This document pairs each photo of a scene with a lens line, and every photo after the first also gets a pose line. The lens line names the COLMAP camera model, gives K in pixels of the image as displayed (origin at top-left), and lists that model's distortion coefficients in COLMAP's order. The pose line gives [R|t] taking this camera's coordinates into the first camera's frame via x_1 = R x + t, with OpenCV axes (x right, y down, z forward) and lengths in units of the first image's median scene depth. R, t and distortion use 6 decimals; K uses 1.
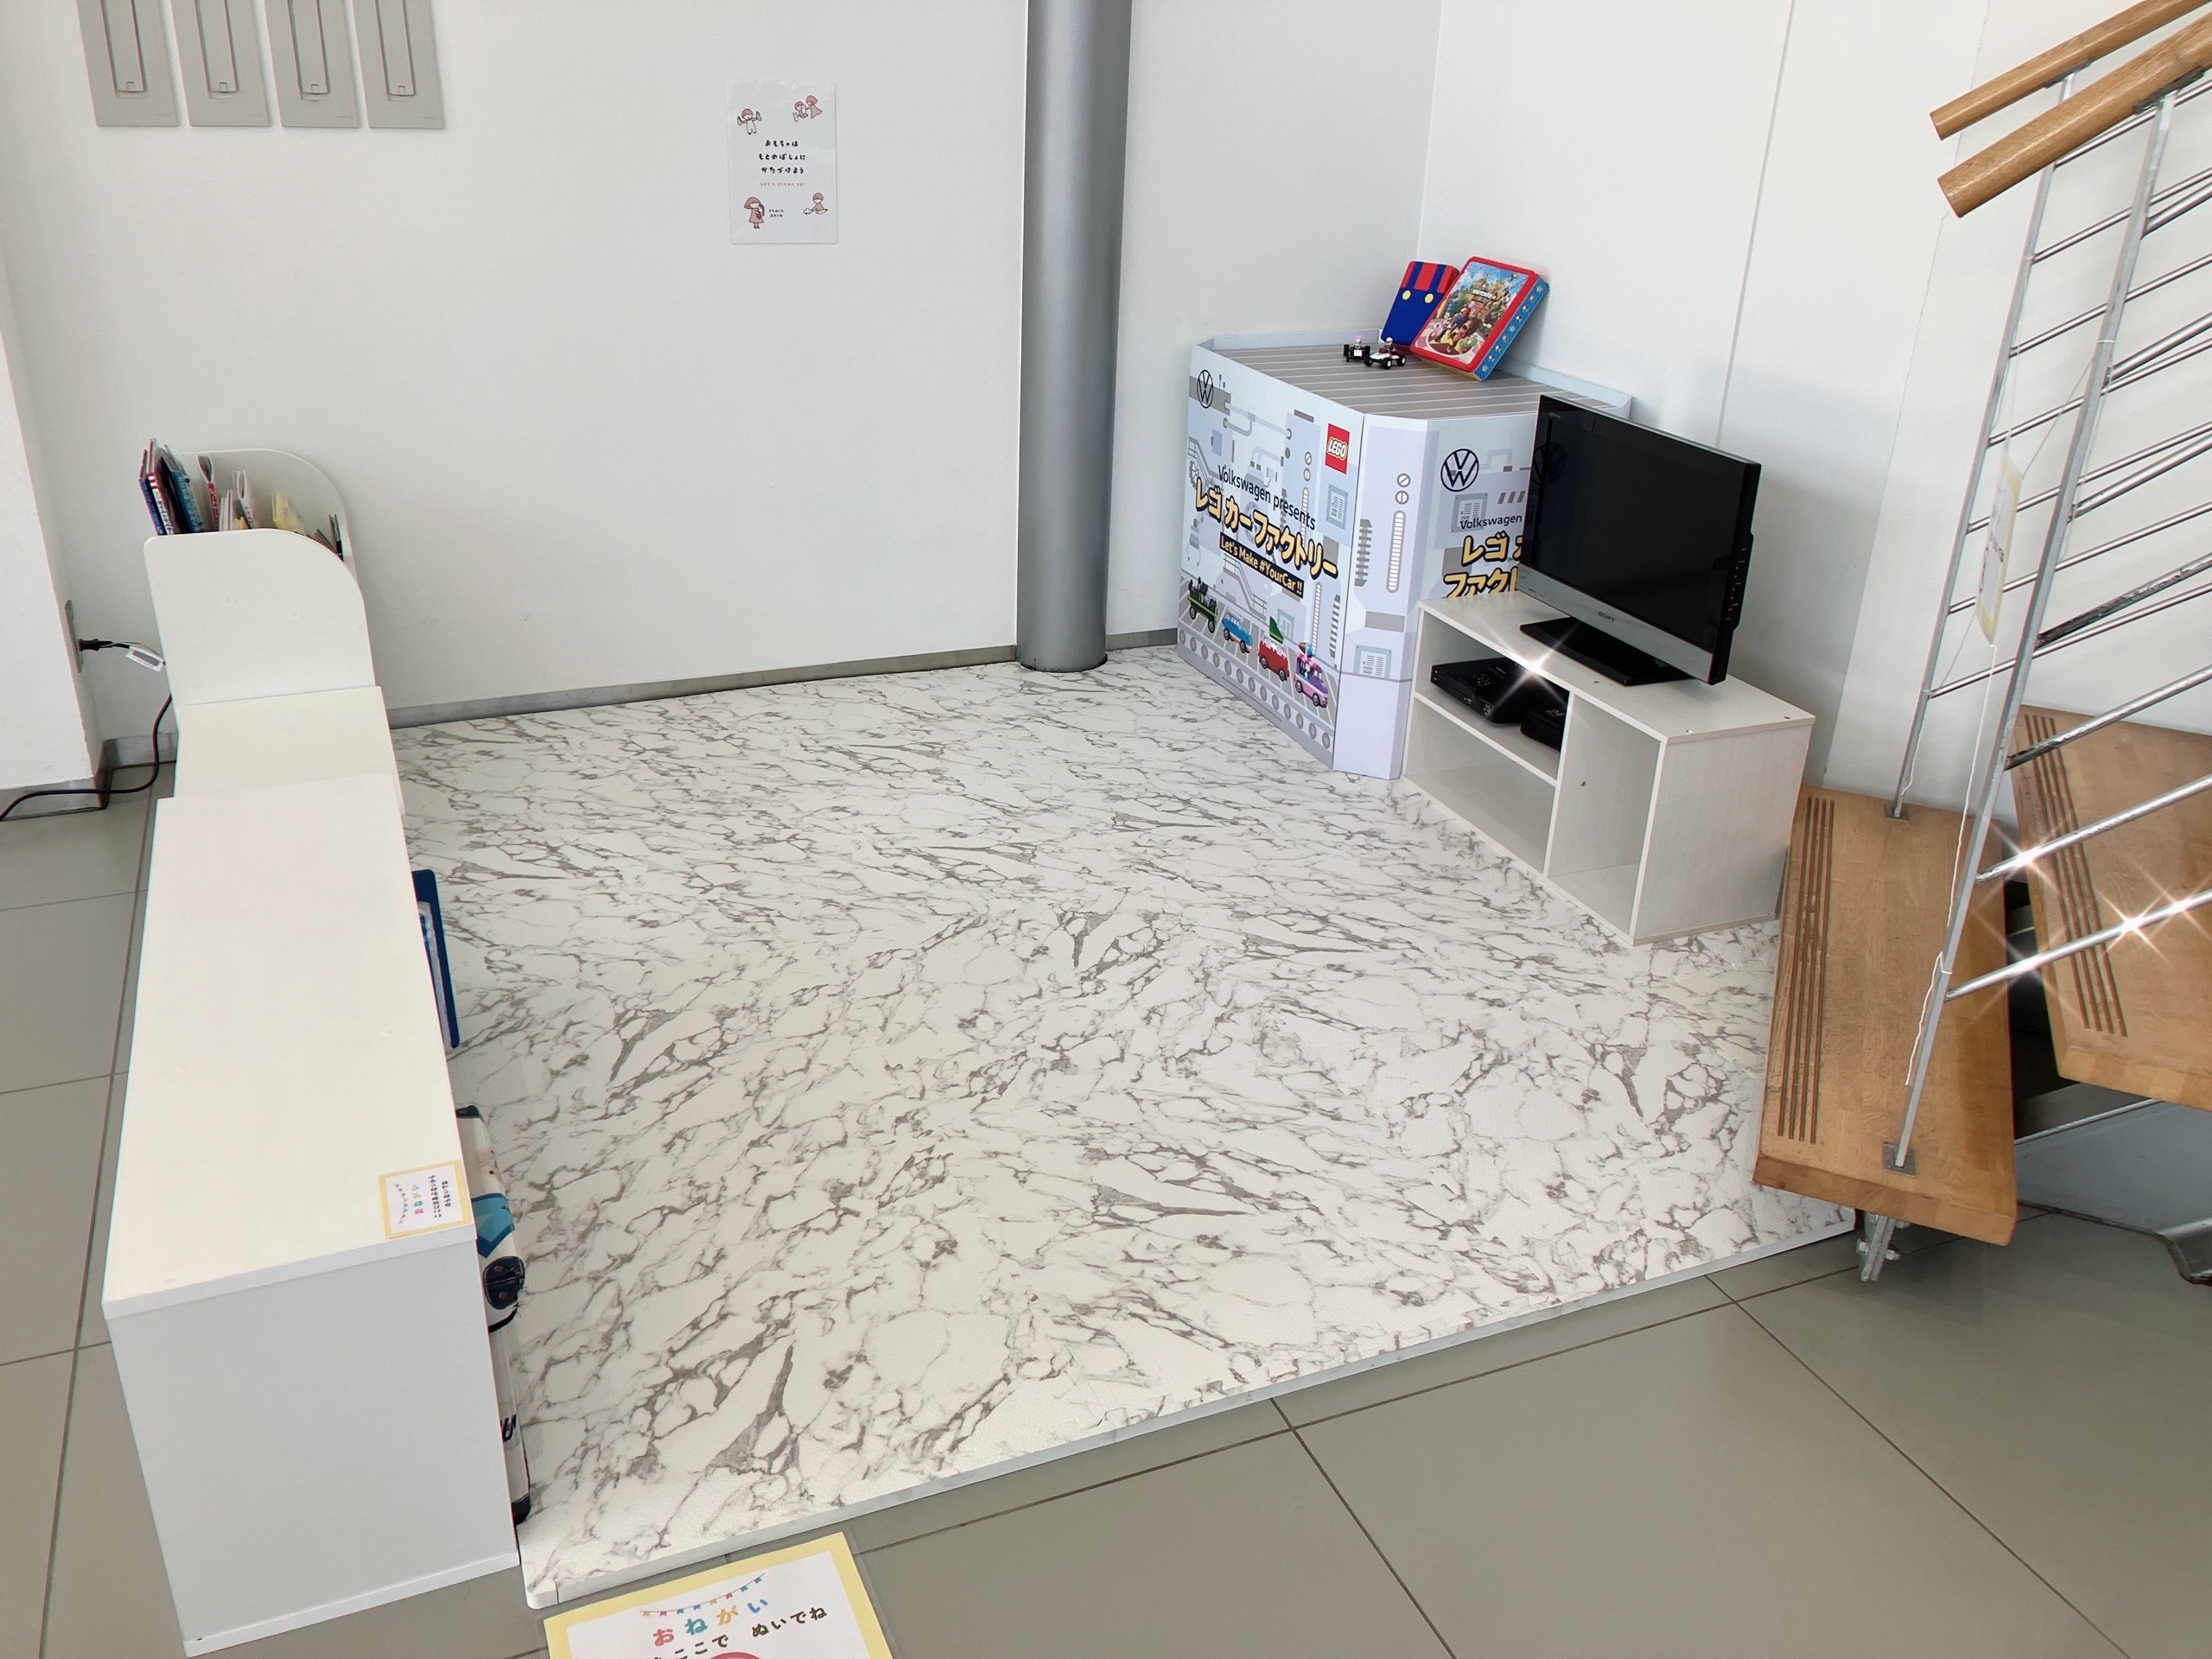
lens RADIAL K [[1837.2, 0, 1106.0], [0, 1837.2, 829.5], [0, 0, 1]] dist [0.002688, -0.001105]
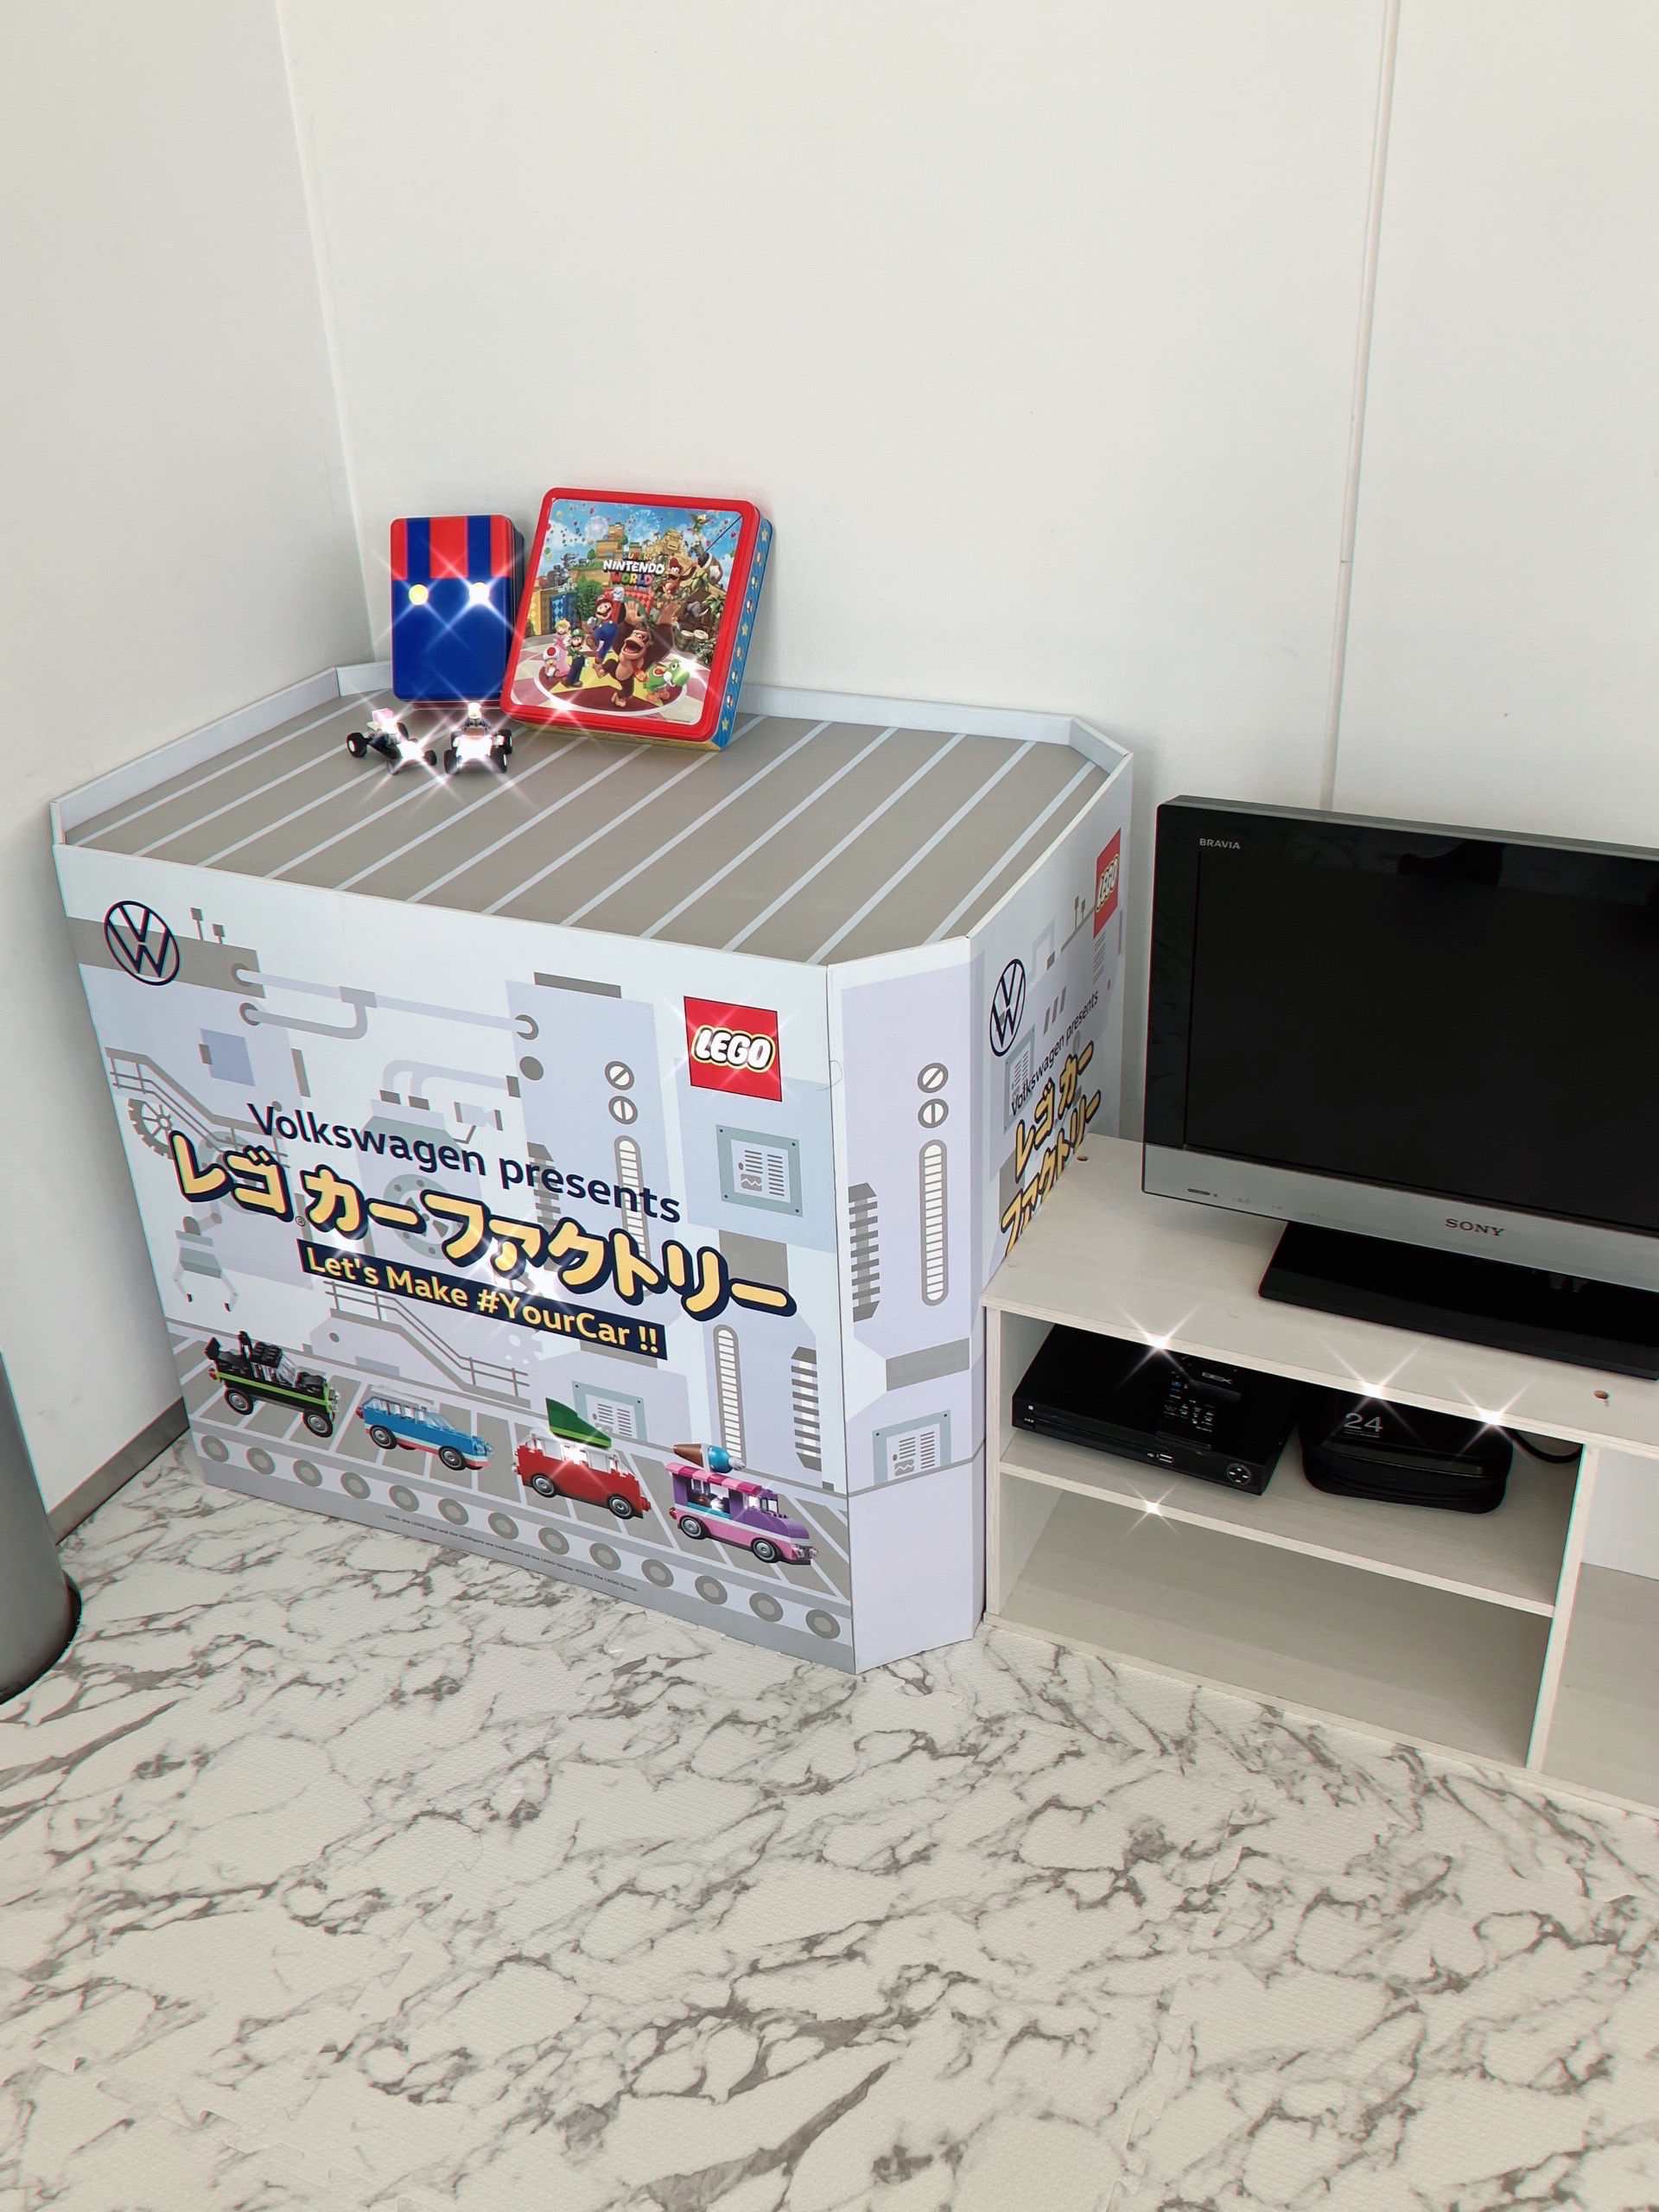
lens RADIAL K [[2014.0, 0, 829.5], [0, 2014.0, 1106.0], [0, 0, 1]] dist [0.103067, -0.001423]
pose [[0.727902, -0.381340, 0.569858, -0.112686], [0.337350, 0.922710, 0.186552, -0.253863], [-0.596953, 0.056450, 0.800288, 0.583437]]
